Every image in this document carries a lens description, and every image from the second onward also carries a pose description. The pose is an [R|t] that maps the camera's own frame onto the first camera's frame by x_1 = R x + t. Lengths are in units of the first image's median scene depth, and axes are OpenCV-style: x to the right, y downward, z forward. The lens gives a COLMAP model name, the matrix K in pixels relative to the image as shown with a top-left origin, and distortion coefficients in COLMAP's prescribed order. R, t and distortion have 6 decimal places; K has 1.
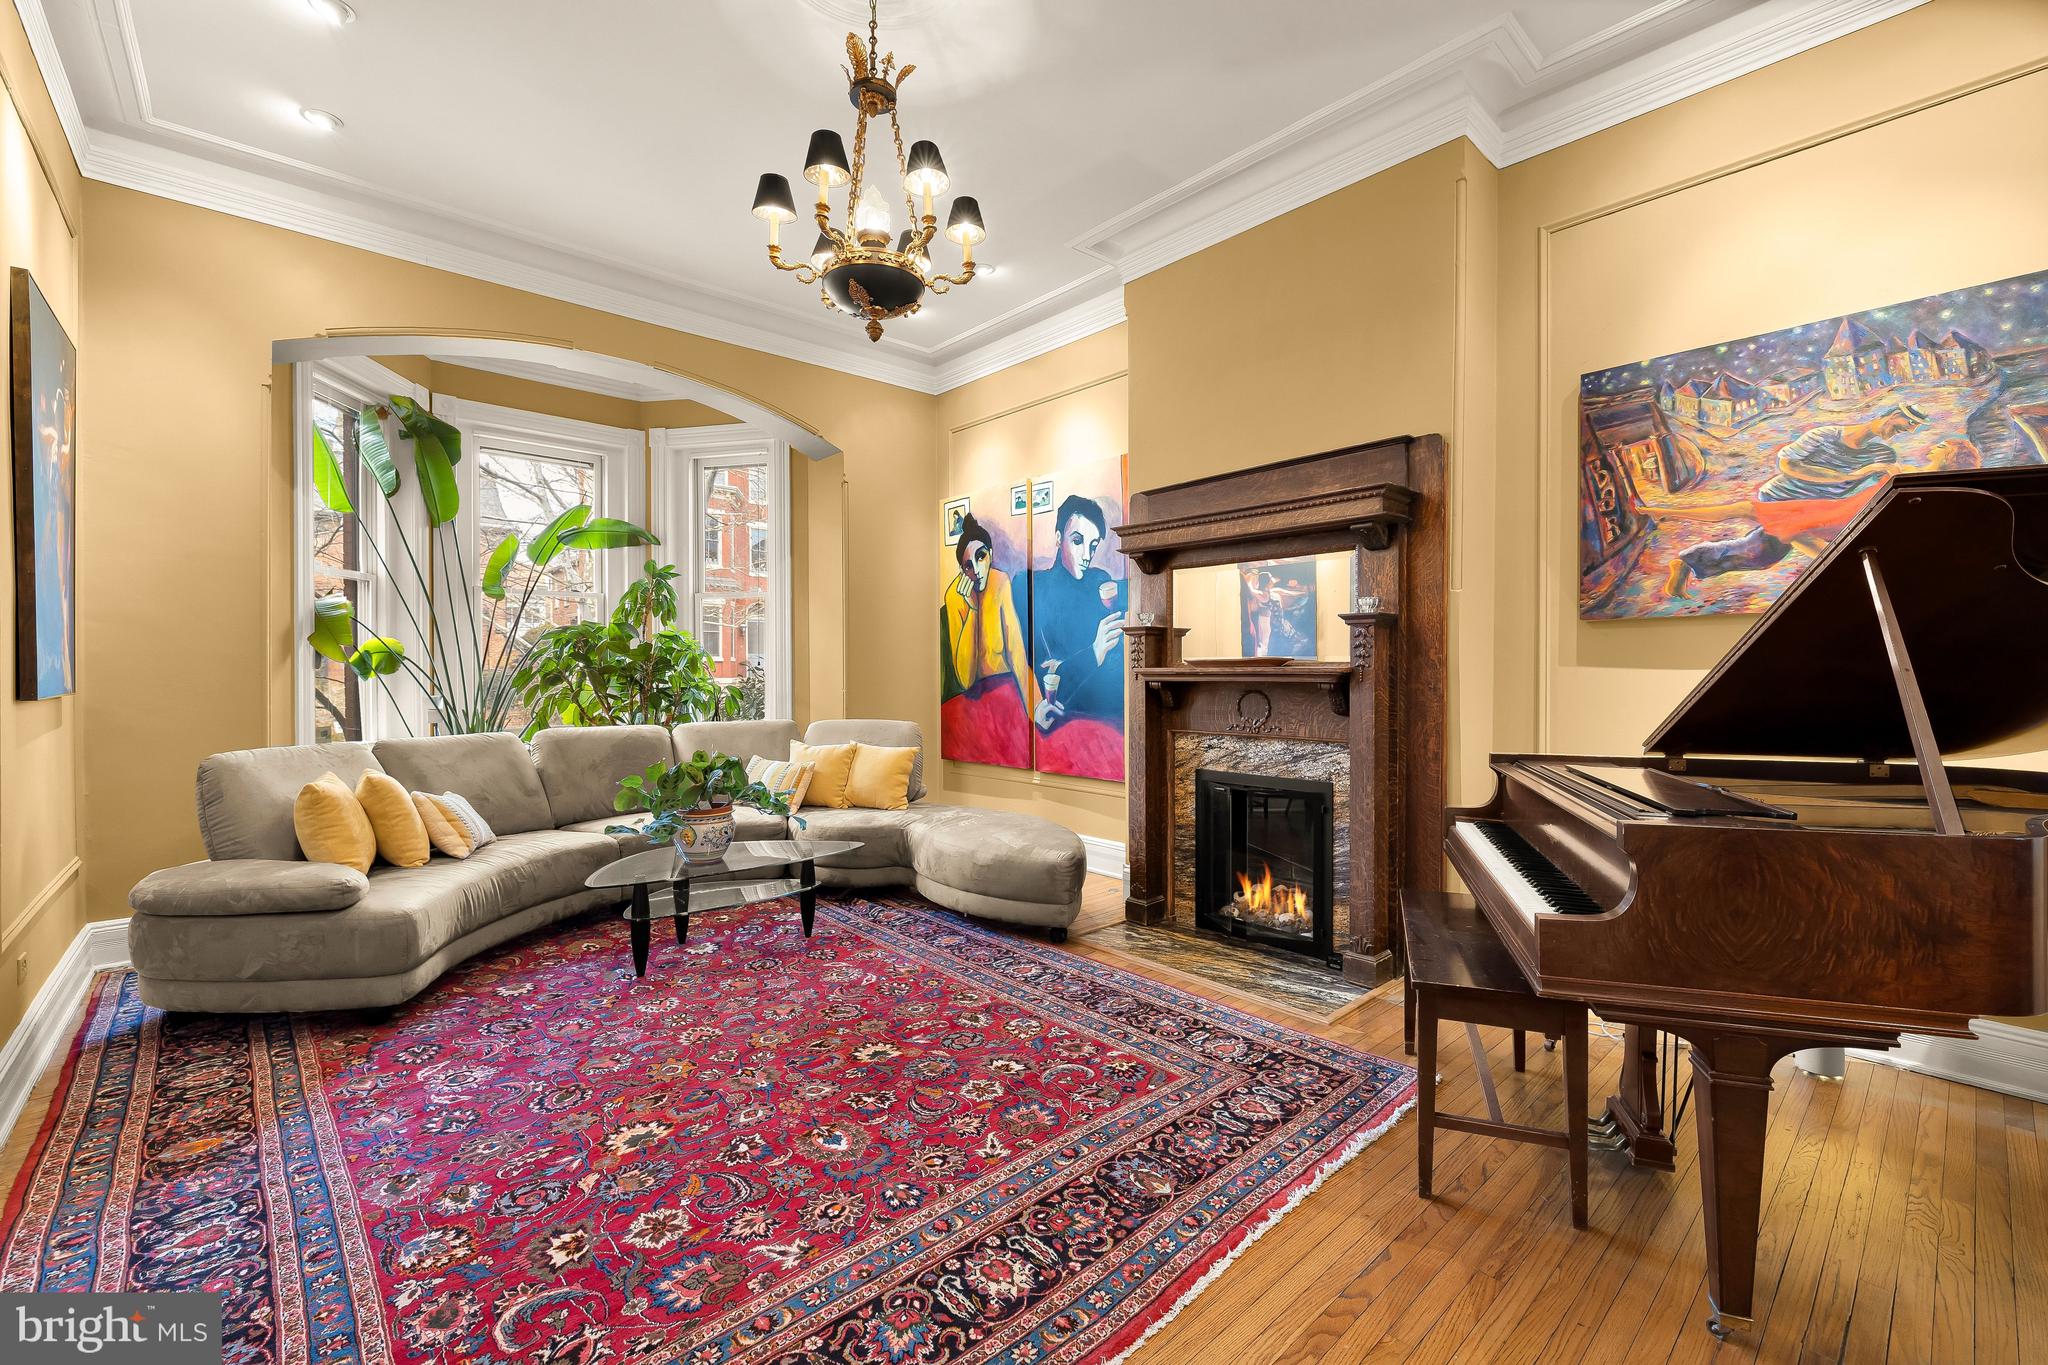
lens RADIAL K [[856.5, 0, 1018.1], [0, 856.5, 680.7], [0, 0, 1]] dist [-0.000256, -0.000033]
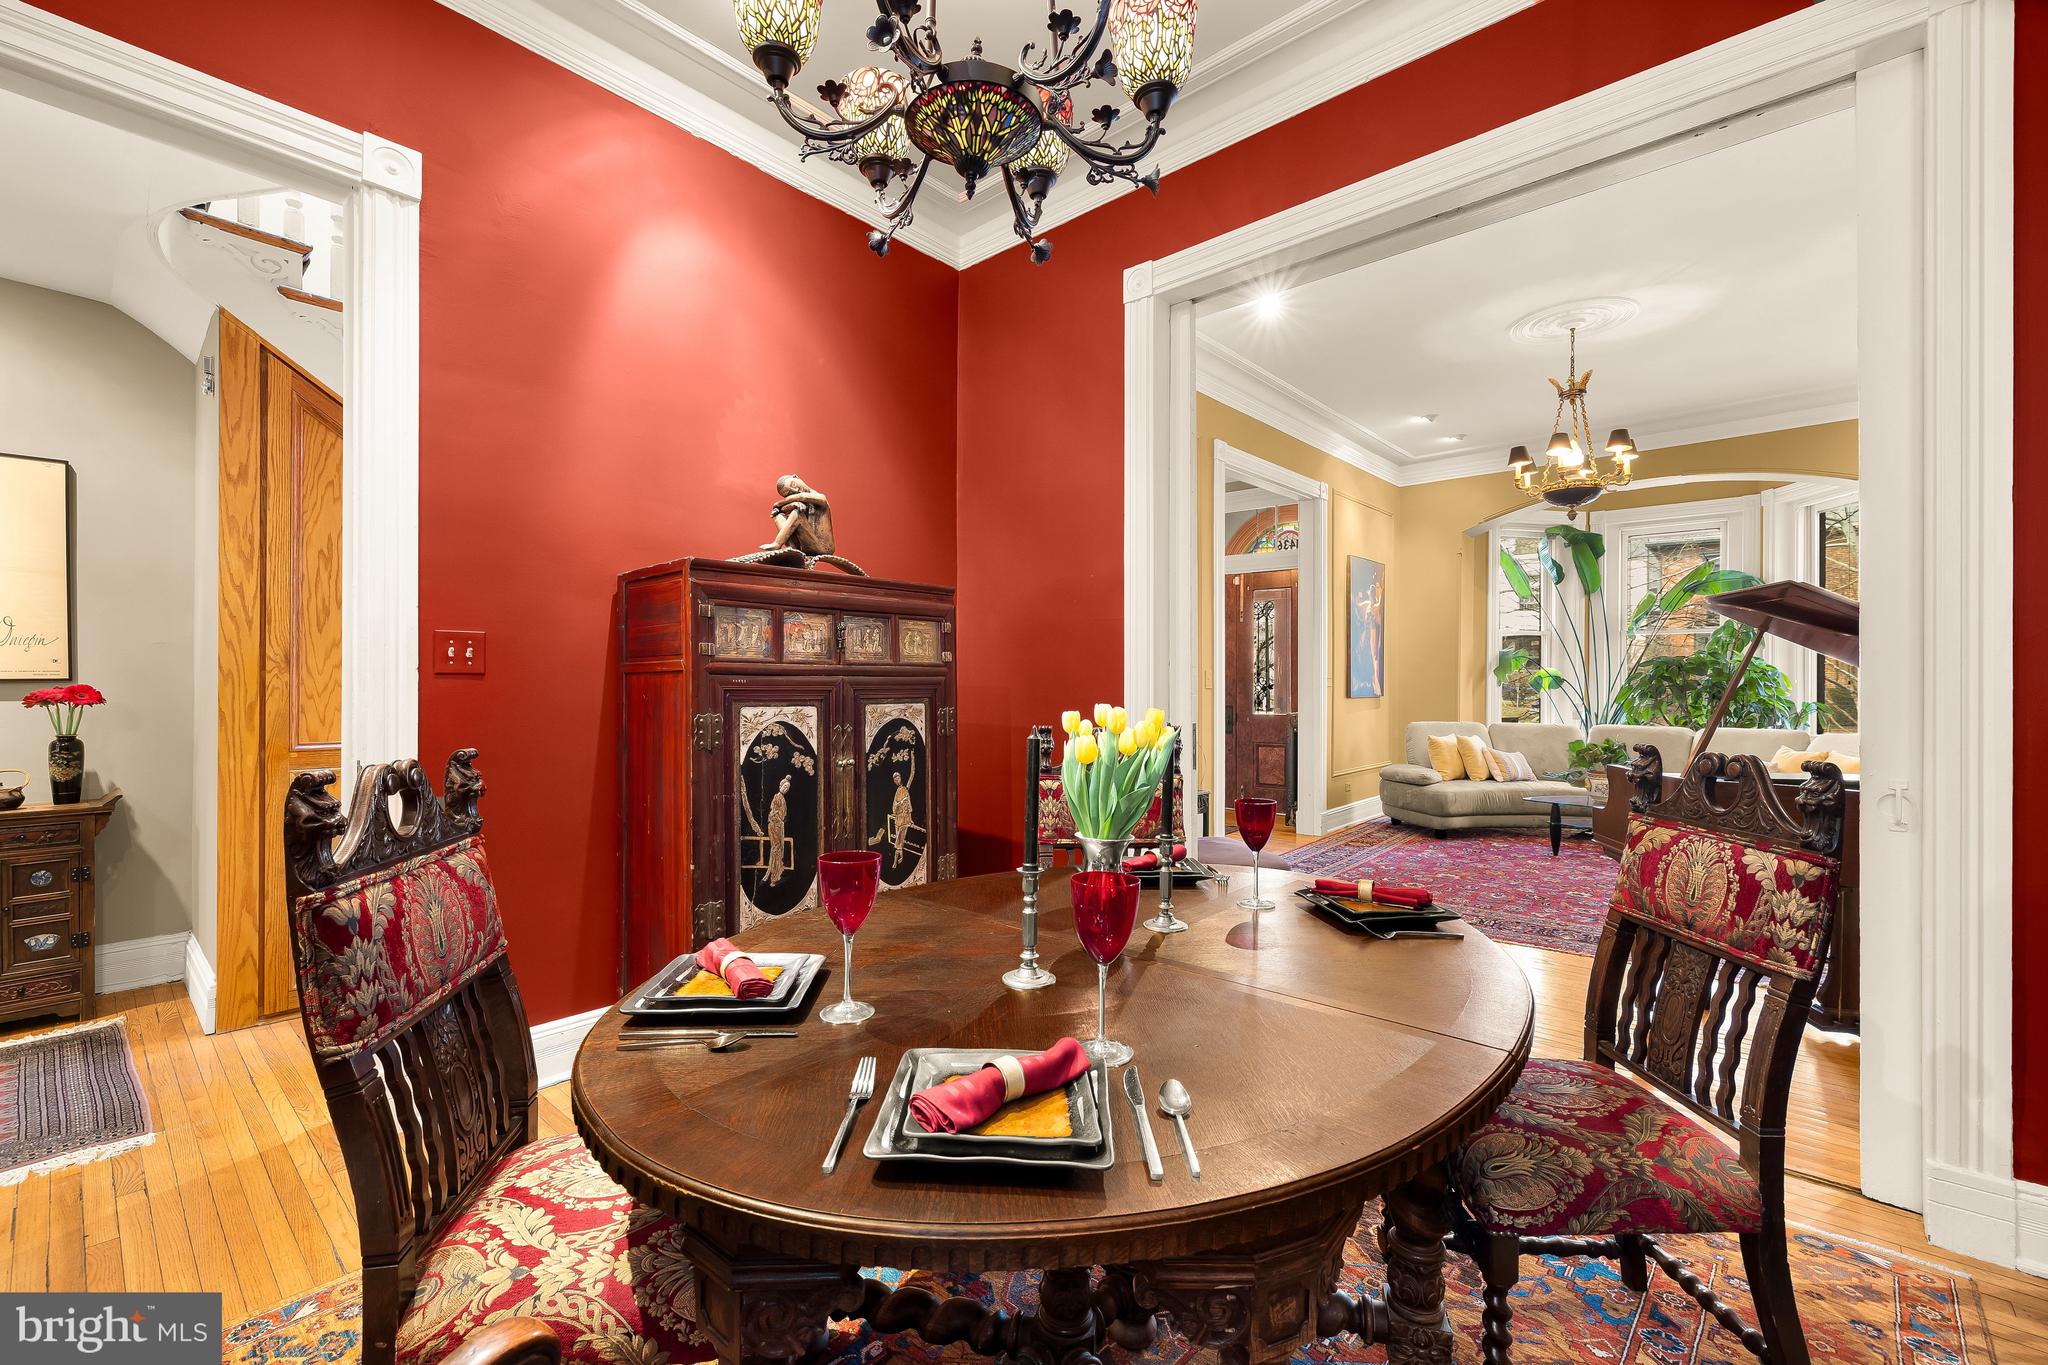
lens RADIAL K [[856.5, 0, 1027.6], [0, 856.5, 679.6], [0, 0, 1]] dist [-0.000256, -0.000033]
pose [[0.112227, -0.001384, -0.993682, 1.444533], [-0.013584, 0.999903, -0.002927, -0.014299], [0.993590, 0.013827, 0.112198, -0.387966]]
